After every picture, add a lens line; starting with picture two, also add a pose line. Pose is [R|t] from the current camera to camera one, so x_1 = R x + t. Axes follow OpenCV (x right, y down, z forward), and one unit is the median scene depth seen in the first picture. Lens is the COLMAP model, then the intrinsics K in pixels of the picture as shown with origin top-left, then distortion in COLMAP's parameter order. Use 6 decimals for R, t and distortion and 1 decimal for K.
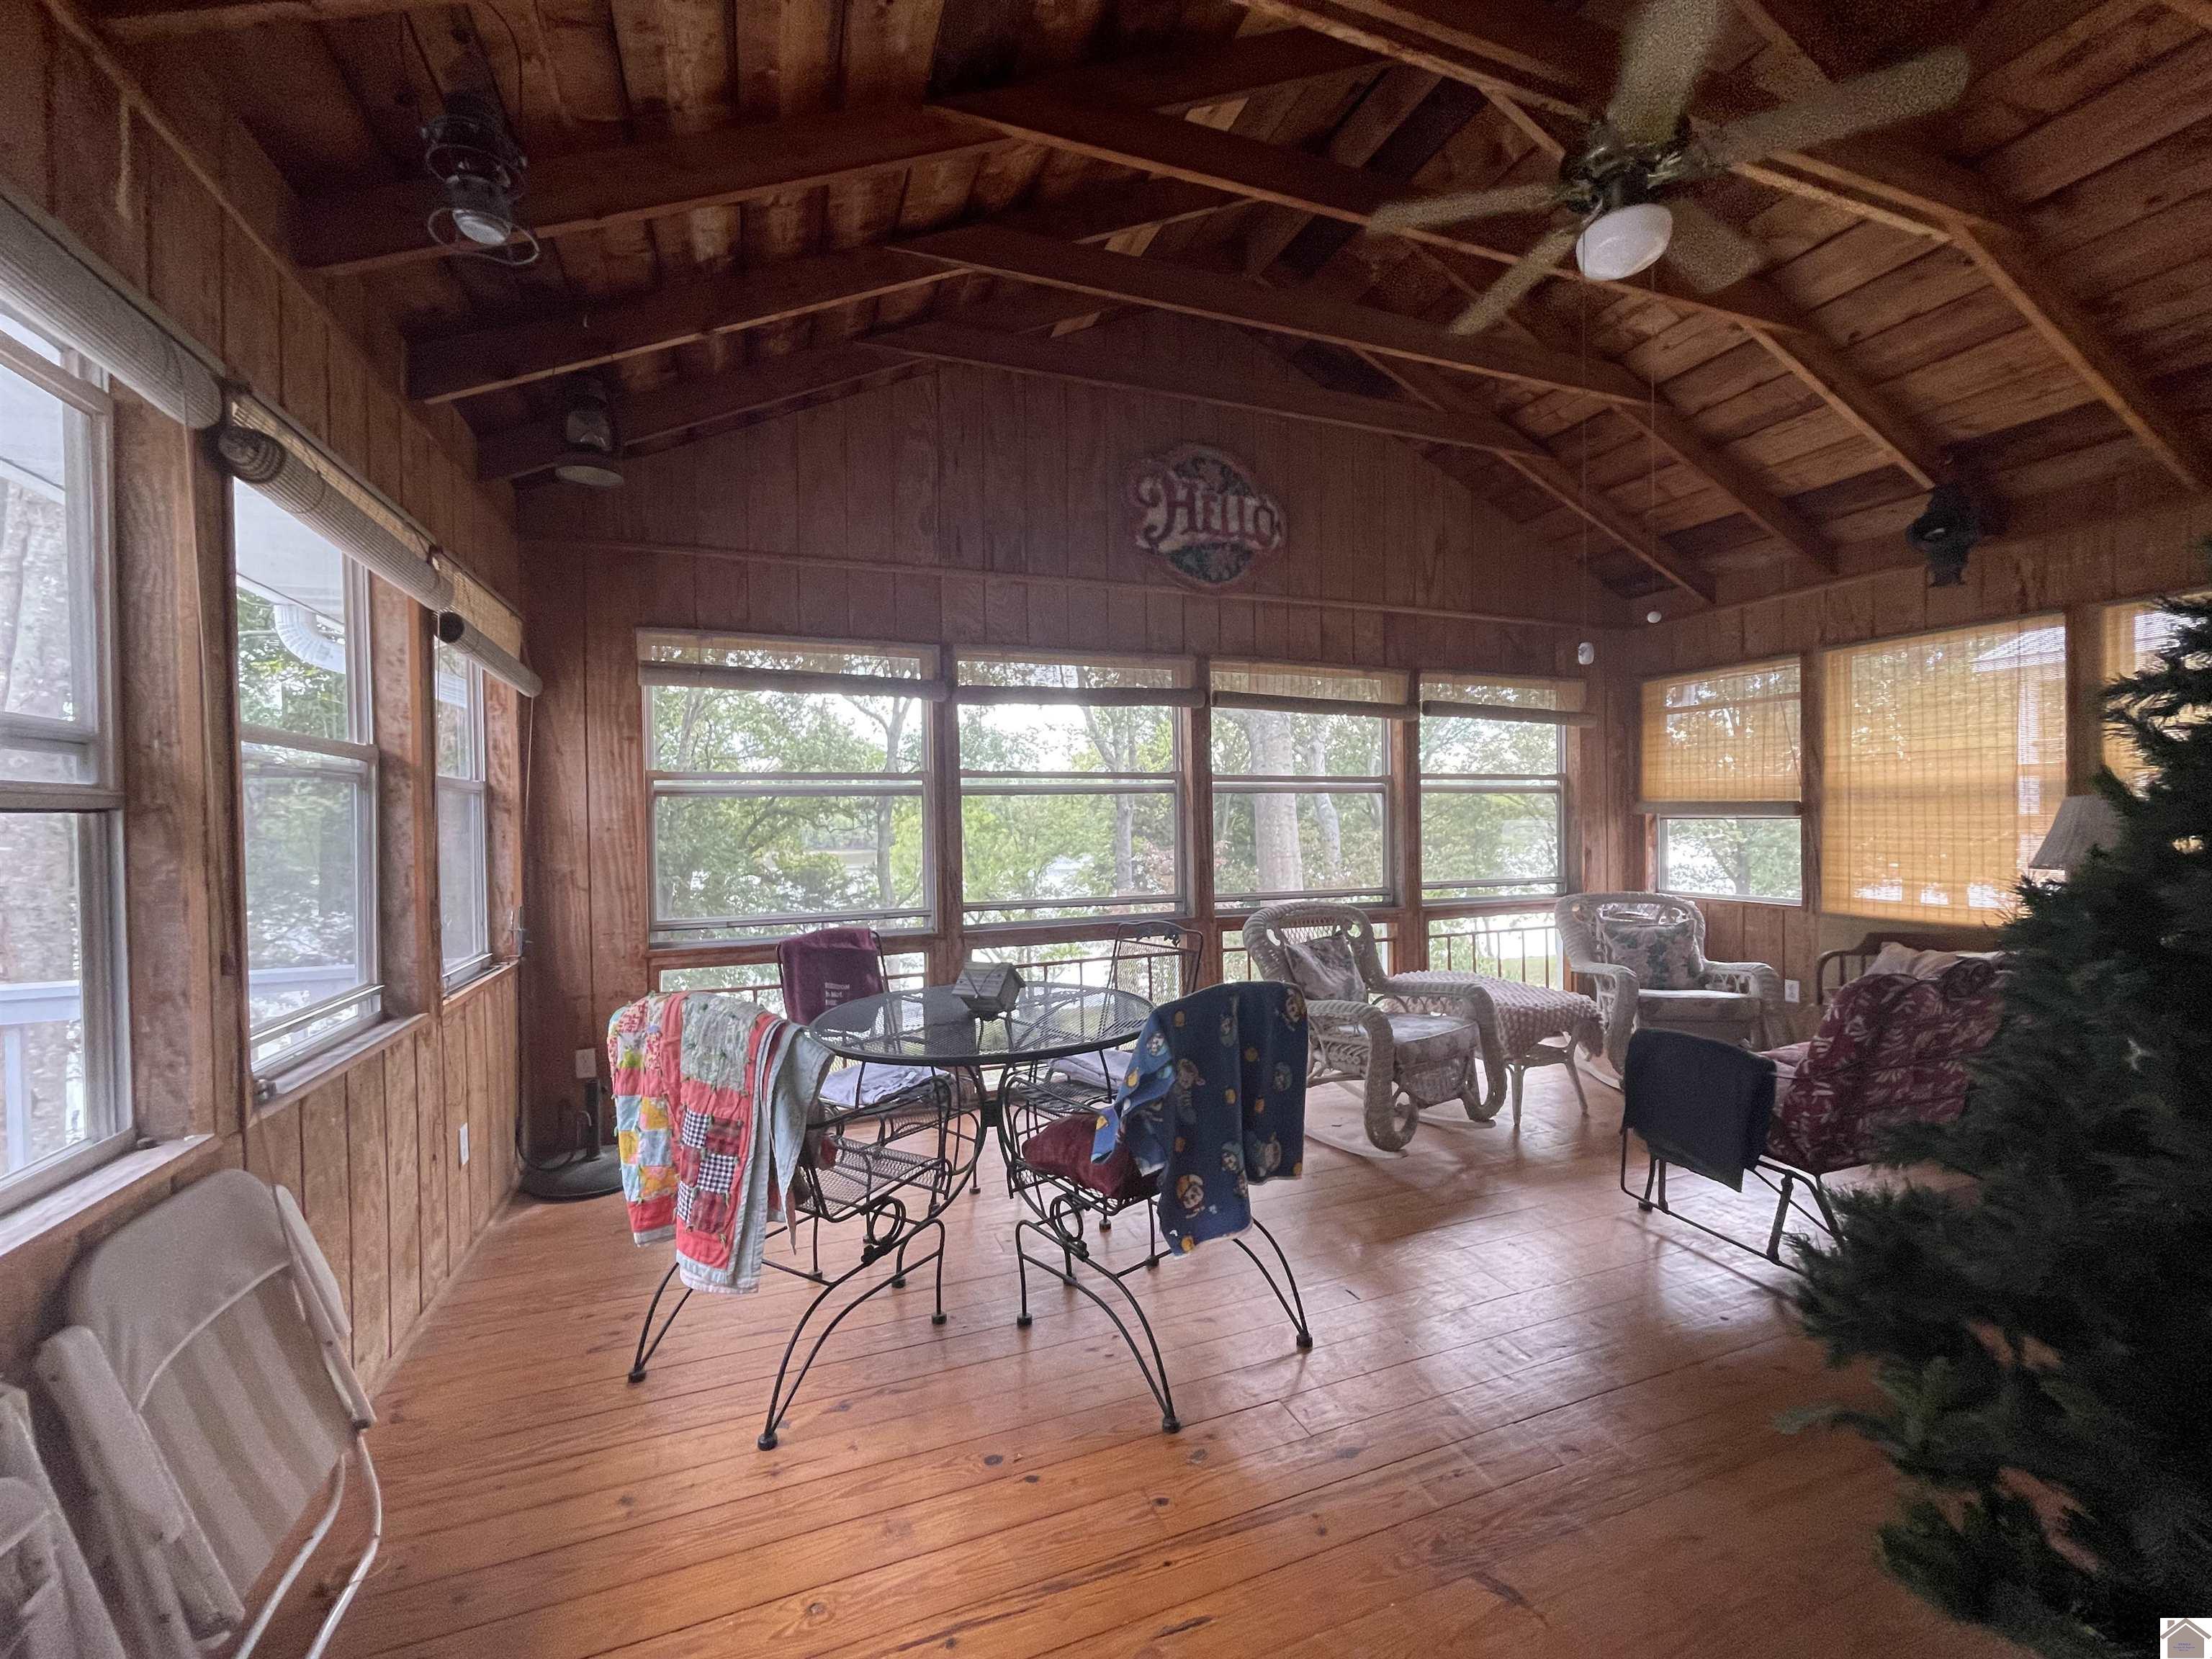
lens RADIAL K [[901.0, 0, 1099.8], [0, 901.0, 829.1], [0, 0, 1]] dist [0.002597, -0.000600]
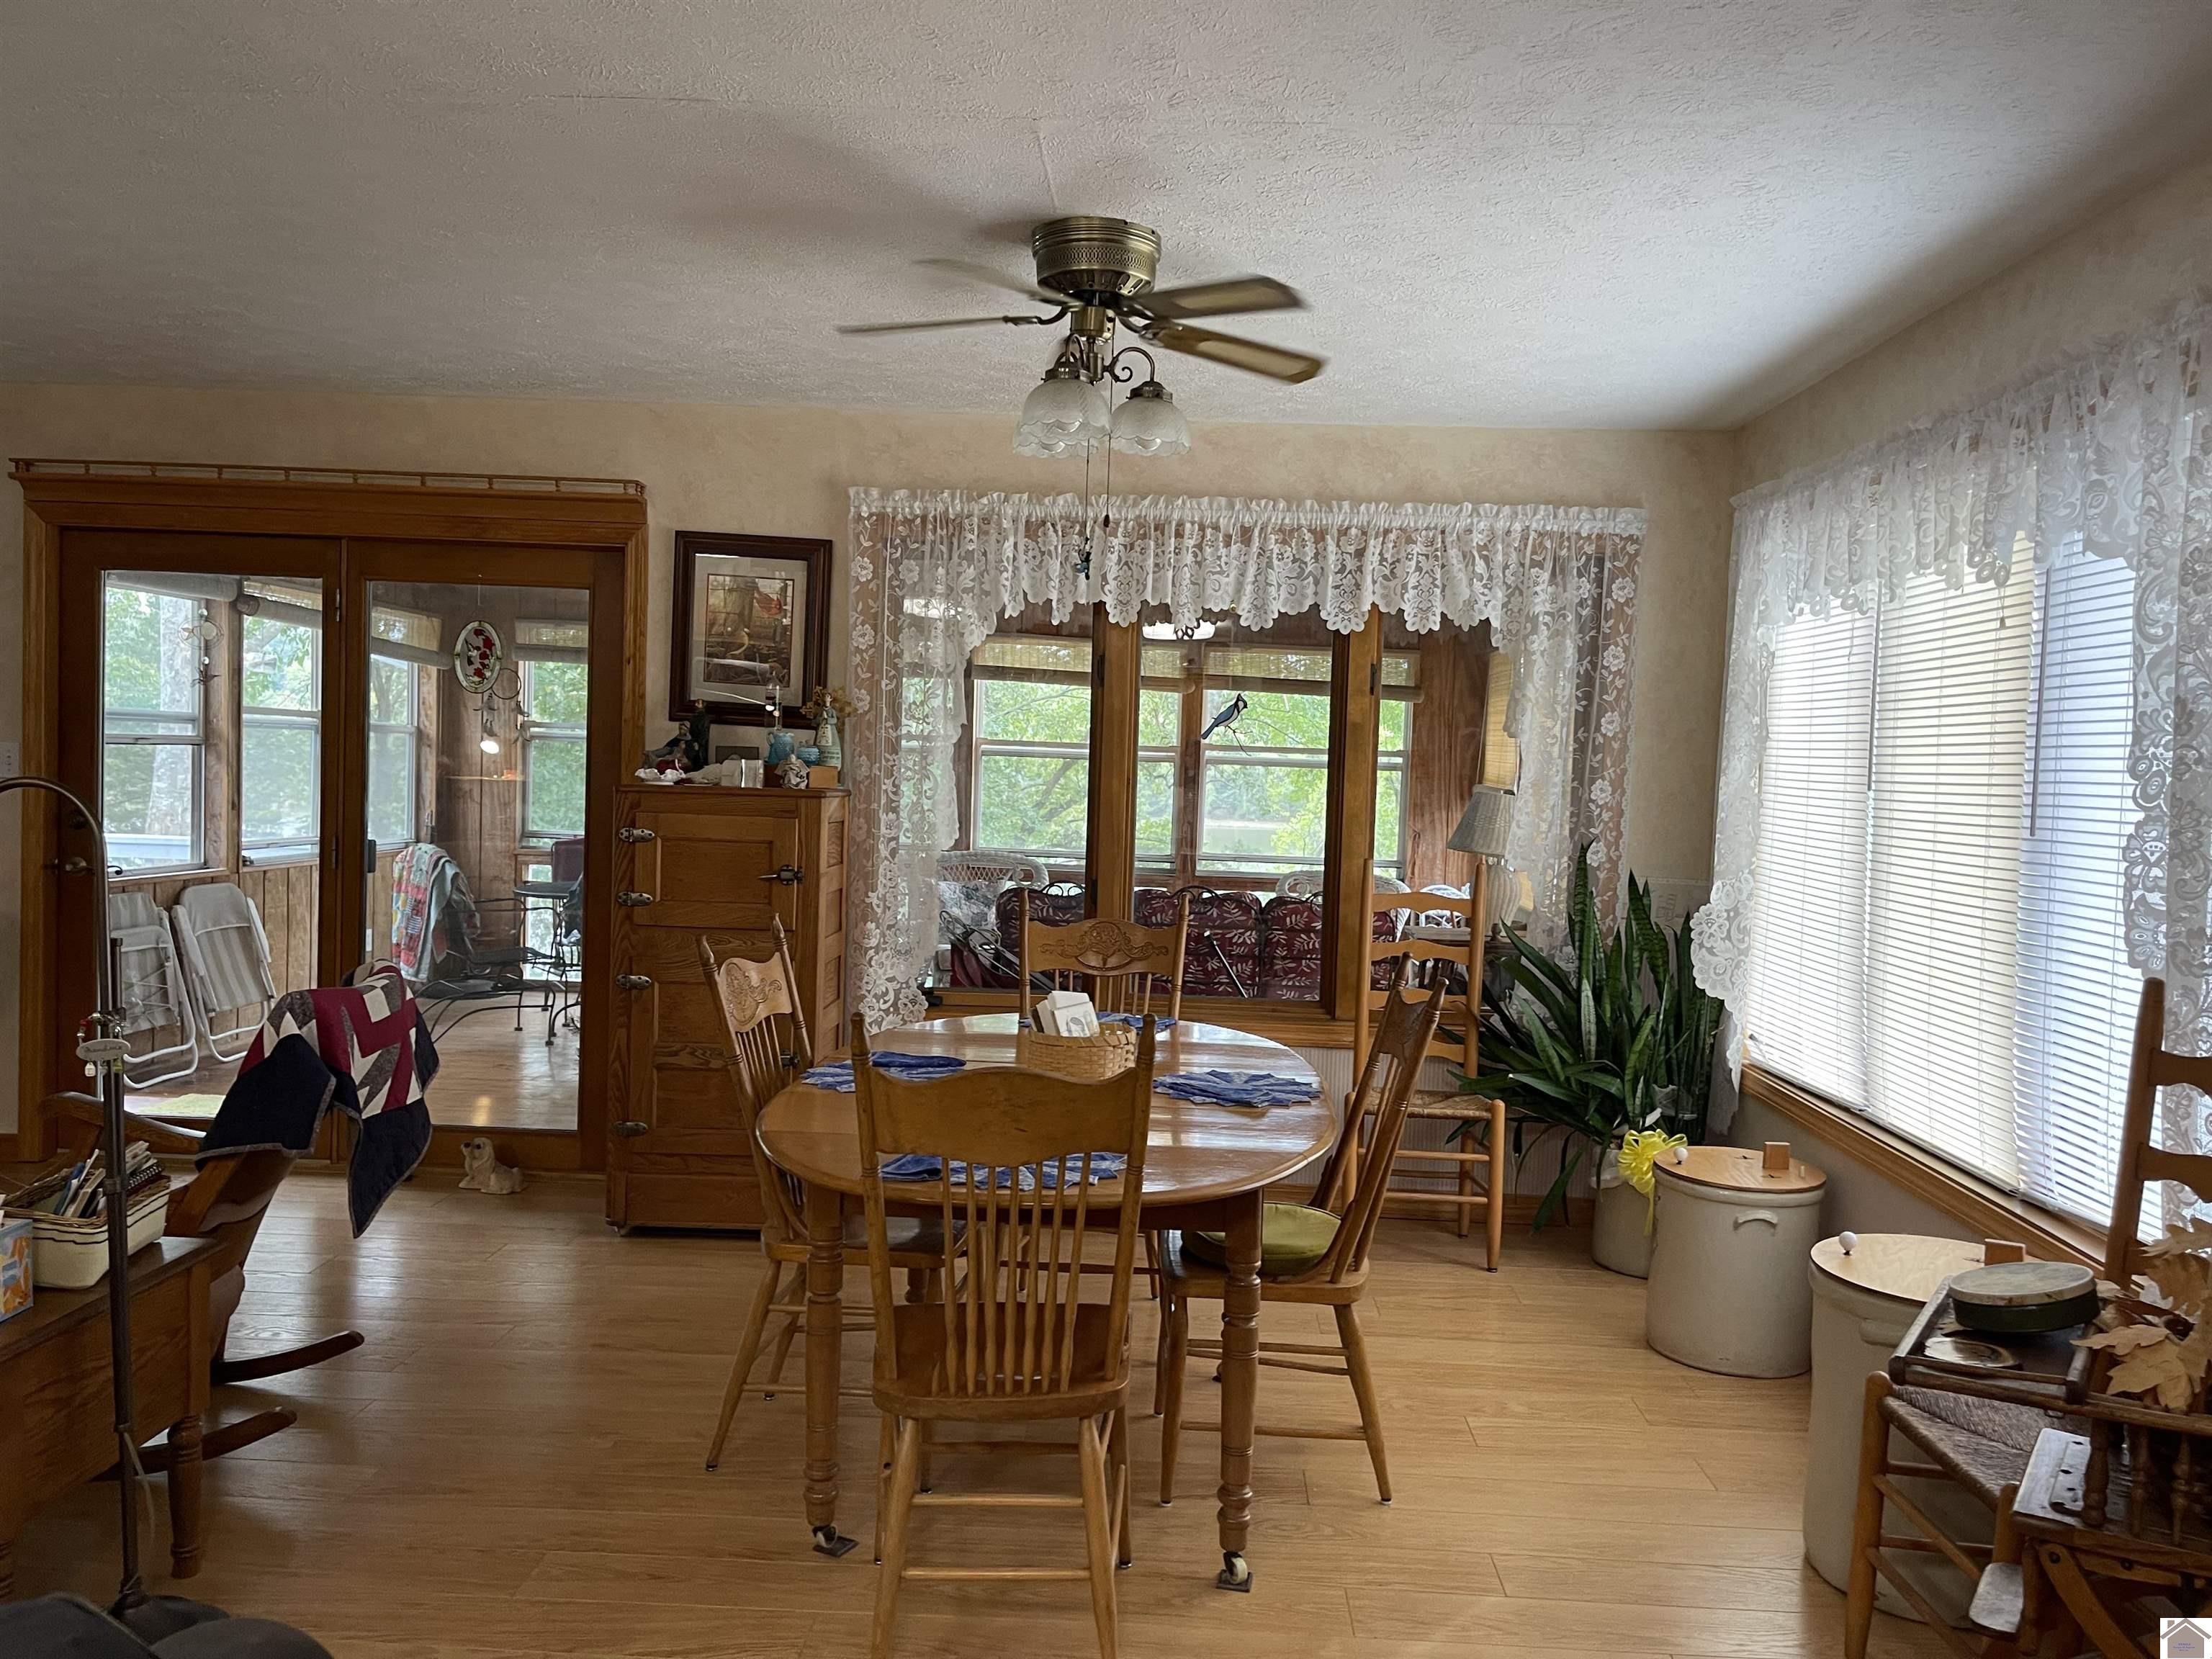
lens RADIAL K [[1613.3, 0, 1114.1], [0, 1613.3, 832.6], [0, 0, 1]] dist [0.012298, 0.001350]
pose [[0.927620, 0.062997, -0.368175, 1.401265], [-0.053956, 0.997936, 0.034809, -0.031527], [0.369608, -0.012424, 0.929105, -1.080938]]
